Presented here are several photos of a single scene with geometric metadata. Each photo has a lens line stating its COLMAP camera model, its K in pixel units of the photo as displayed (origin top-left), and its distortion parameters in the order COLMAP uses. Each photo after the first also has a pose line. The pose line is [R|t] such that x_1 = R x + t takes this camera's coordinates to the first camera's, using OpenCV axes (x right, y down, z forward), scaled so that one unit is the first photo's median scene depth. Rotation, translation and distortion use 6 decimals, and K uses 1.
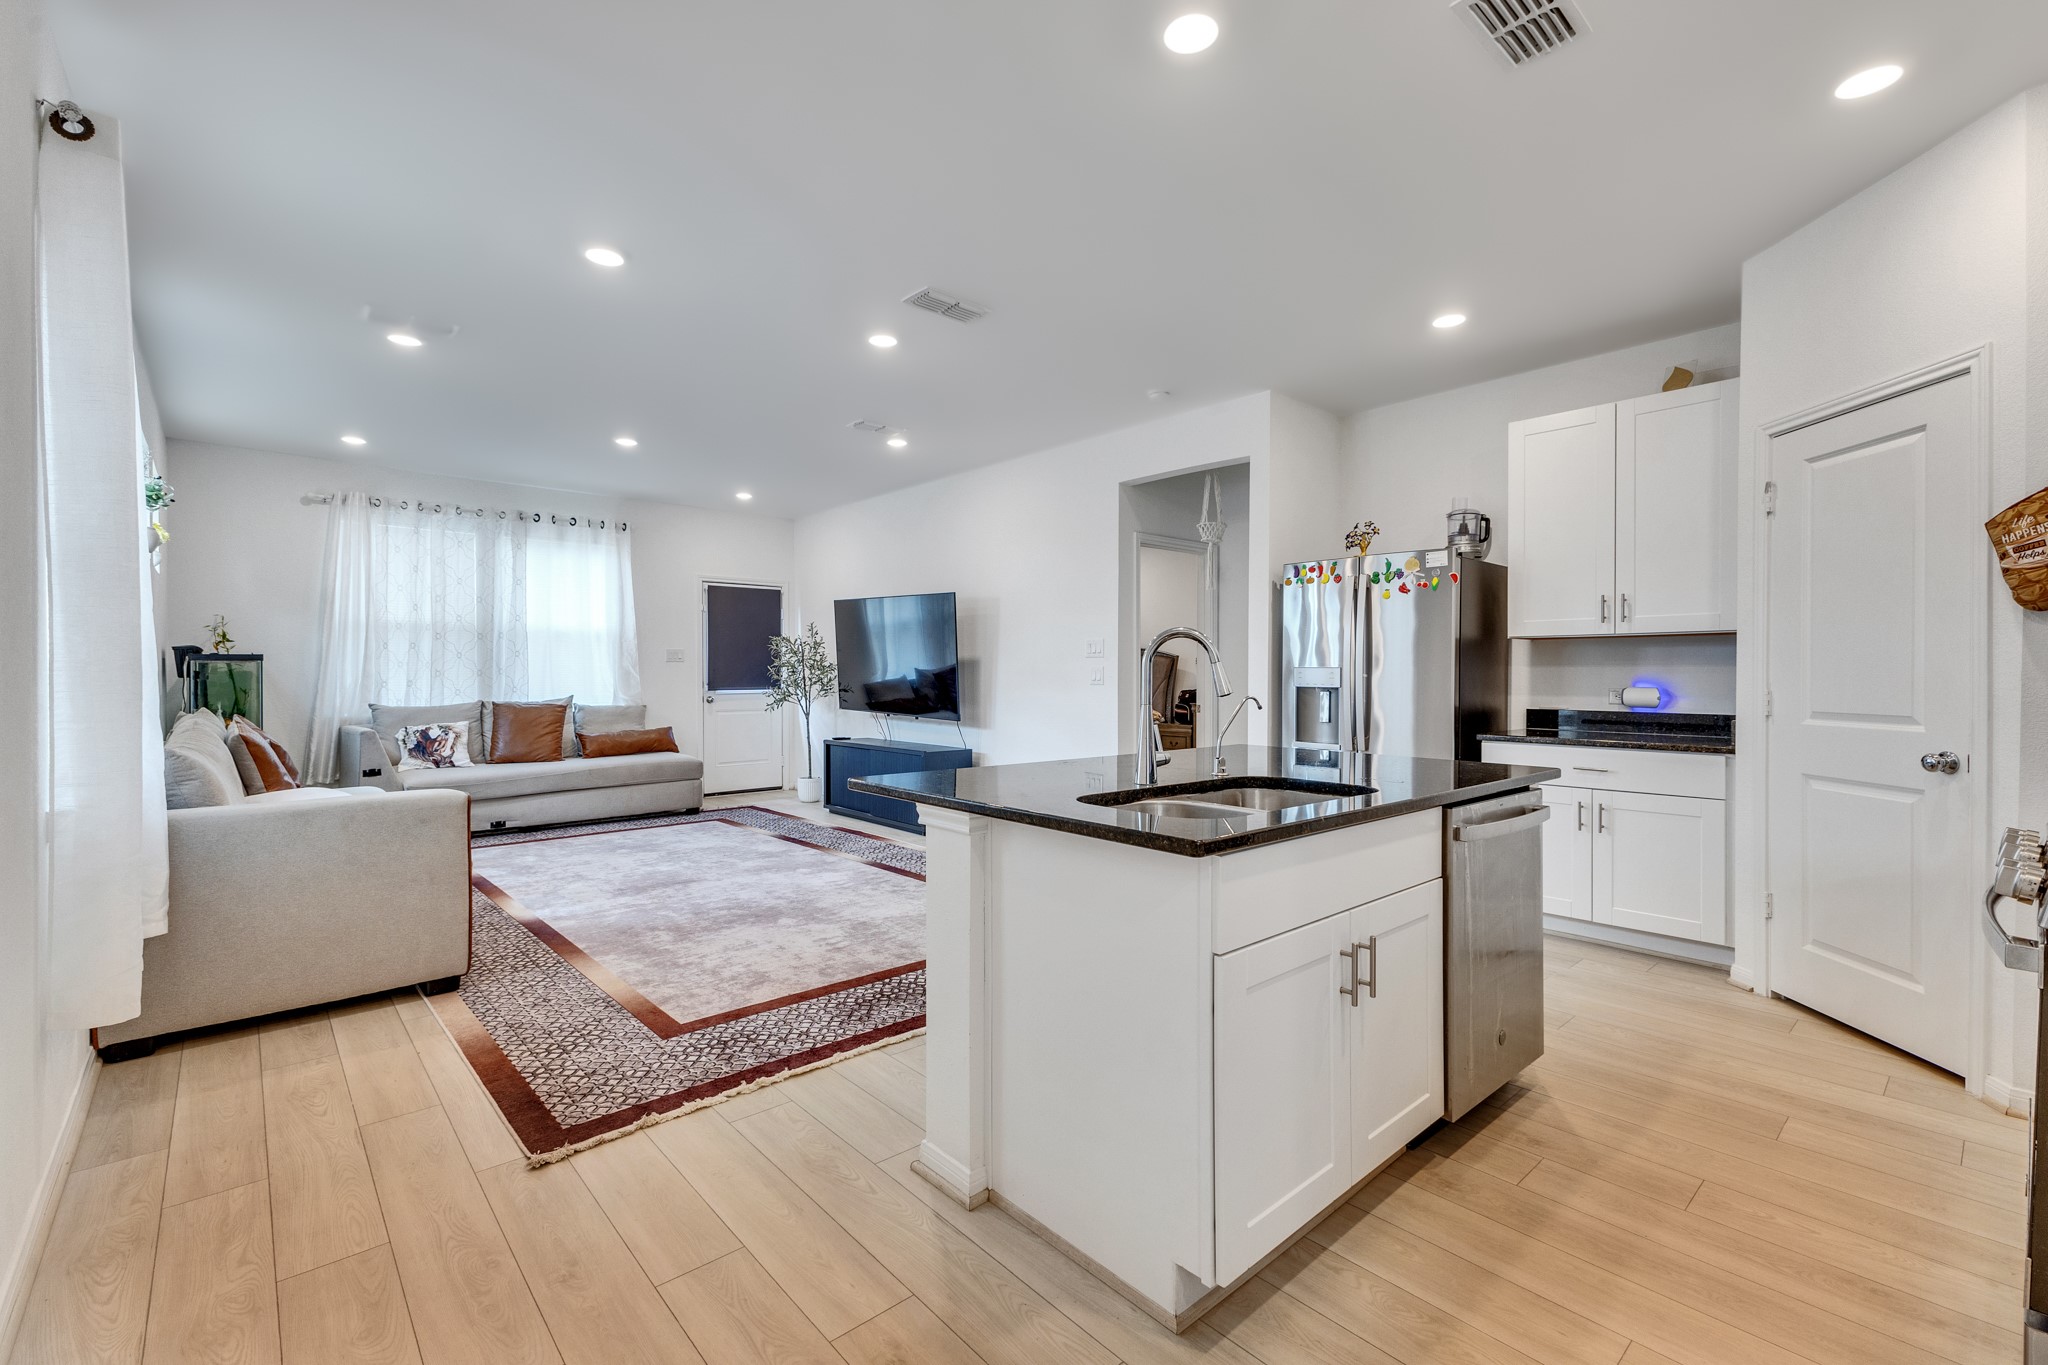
lens RADIAL K [[879.7, 0, 1024.0], [0, 879.7, 676.8], [0, 0, 1]] dist [0.013803, -0.005697]
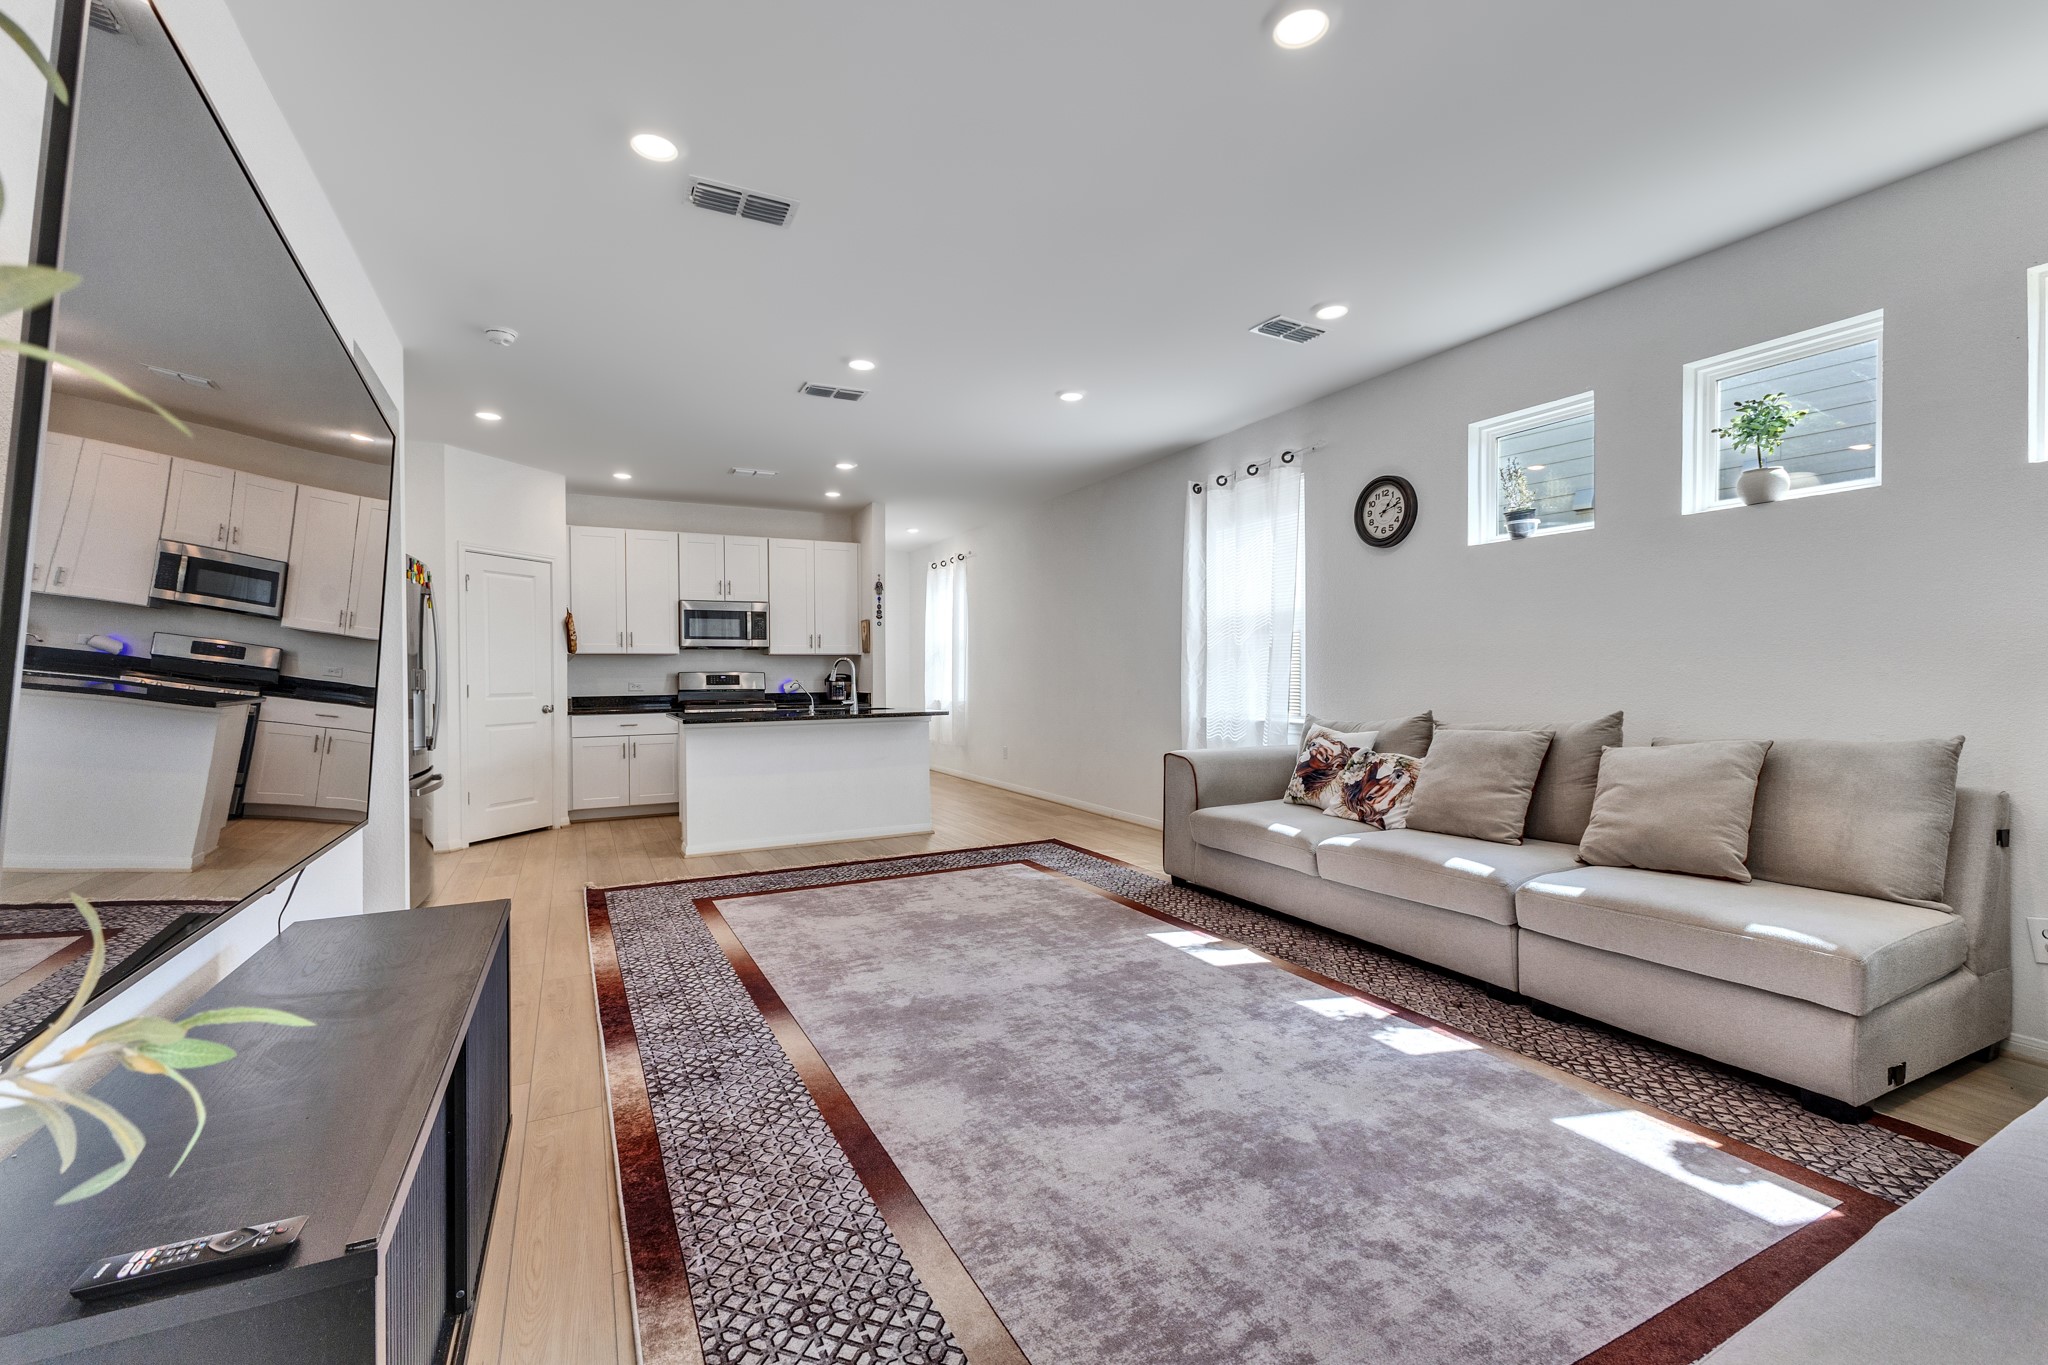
lens RADIAL K [[879.7, 0, 1020.8], [0, 879.7, 672.4], [0, 0, 1]] dist [0.013803, -0.005697]
pose [[-0.966816, 0.006985, 0.255380, -0.876016], [0.008478, 0.999953, 0.004749, -0.011922], [-0.255334, 0.006756, -0.966829, 2.815904]]
